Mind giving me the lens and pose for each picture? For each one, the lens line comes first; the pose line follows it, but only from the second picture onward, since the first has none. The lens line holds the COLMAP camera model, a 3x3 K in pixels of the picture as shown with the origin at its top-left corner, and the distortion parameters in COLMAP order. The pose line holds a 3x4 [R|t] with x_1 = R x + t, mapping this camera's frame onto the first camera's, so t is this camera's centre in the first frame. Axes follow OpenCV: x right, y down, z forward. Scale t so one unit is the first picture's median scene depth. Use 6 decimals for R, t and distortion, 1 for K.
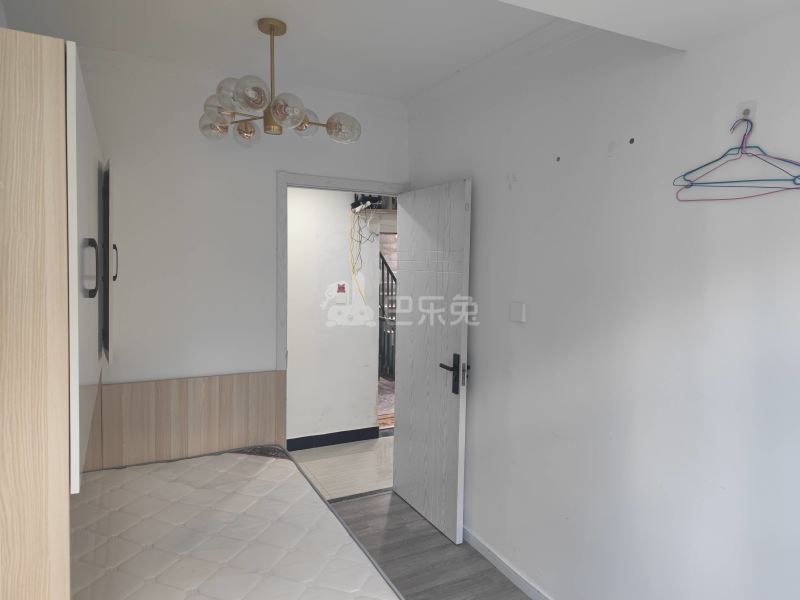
lens RADIAL K [[535.6, 0, 404.6], [0, 535.6, 296.6], [0, 0, 1]] dist [0.060945, -0.059476]
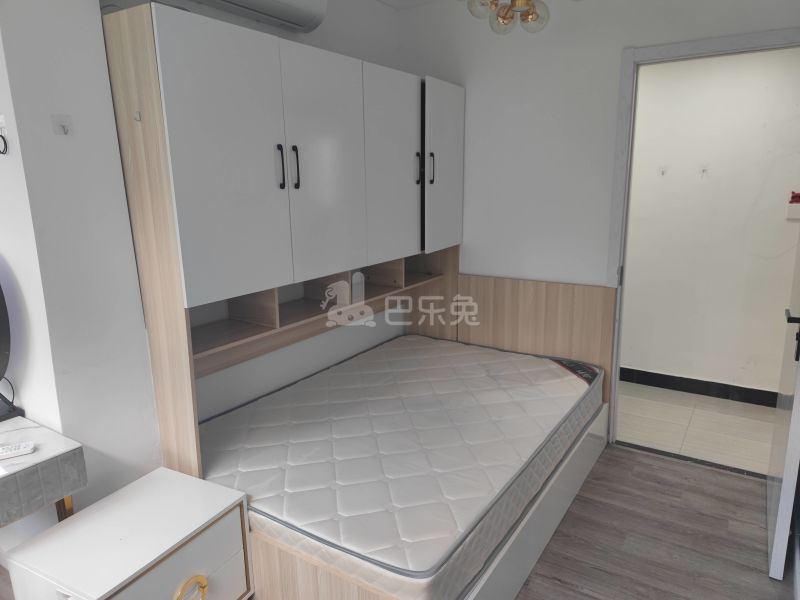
lens RADIAL K [[535.6, 0, 404.6], [0, 535.6, 296.6], [0, 0, 1]] dist [0.060945, -0.059476]
pose [[0.487022, 0.159524, -0.858697, 0.388033], [-0.031095, 0.985722, 0.165486, 0.016972], [0.872836, -0.053894, 0.485029, 0.287570]]
